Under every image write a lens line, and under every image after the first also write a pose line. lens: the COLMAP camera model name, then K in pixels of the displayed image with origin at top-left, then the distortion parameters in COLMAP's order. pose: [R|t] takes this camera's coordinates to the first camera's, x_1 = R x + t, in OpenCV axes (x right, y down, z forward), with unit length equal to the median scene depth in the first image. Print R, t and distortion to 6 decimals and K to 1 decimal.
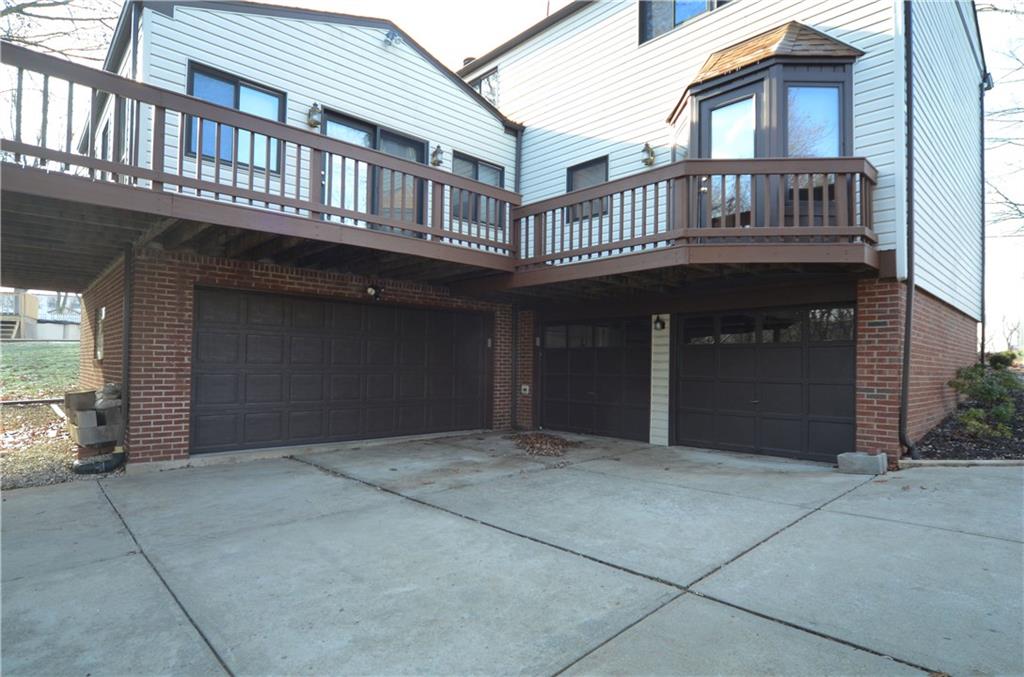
lens RADIAL K [[534.4, 0, 509.8], [0, 534.4, 345.4], [0, 0, 1]] dist [-0.020080, -0.000845]
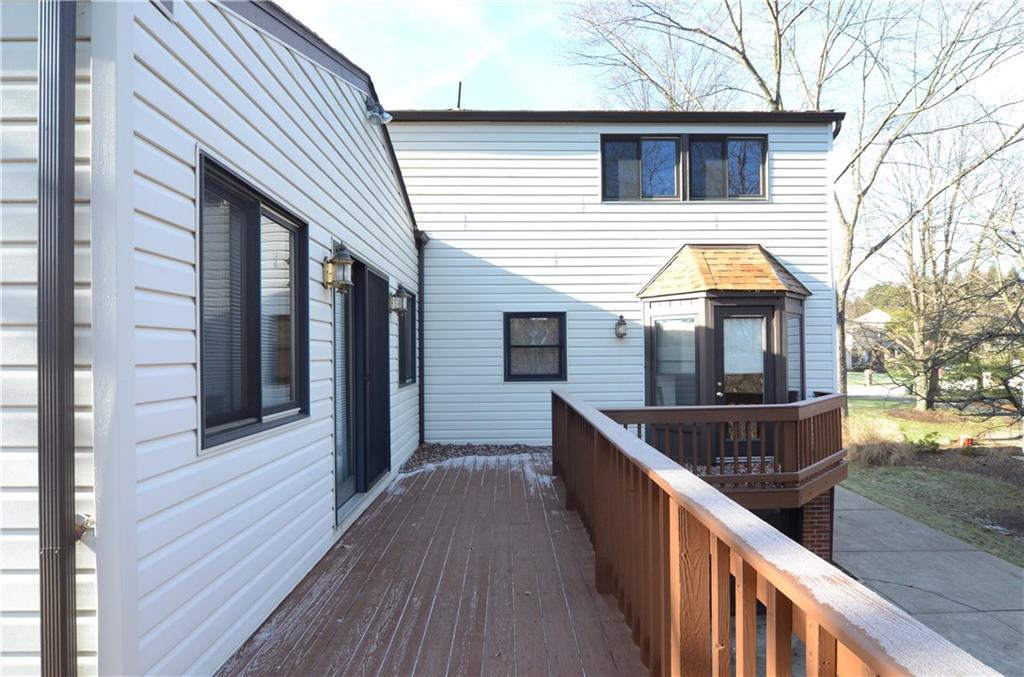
lens RADIAL K [[534.4, 0, 514.6], [0, 534.4, 344.7], [0, 0, 1]] dist [-0.020080, -0.000845]
pose [[0.668705, -0.006769, 0.743497, -0.660017], [-0.002123, 0.999937, 0.011013, -0.394426], [-0.743525, -0.008943, 0.668648, 0.596757]]
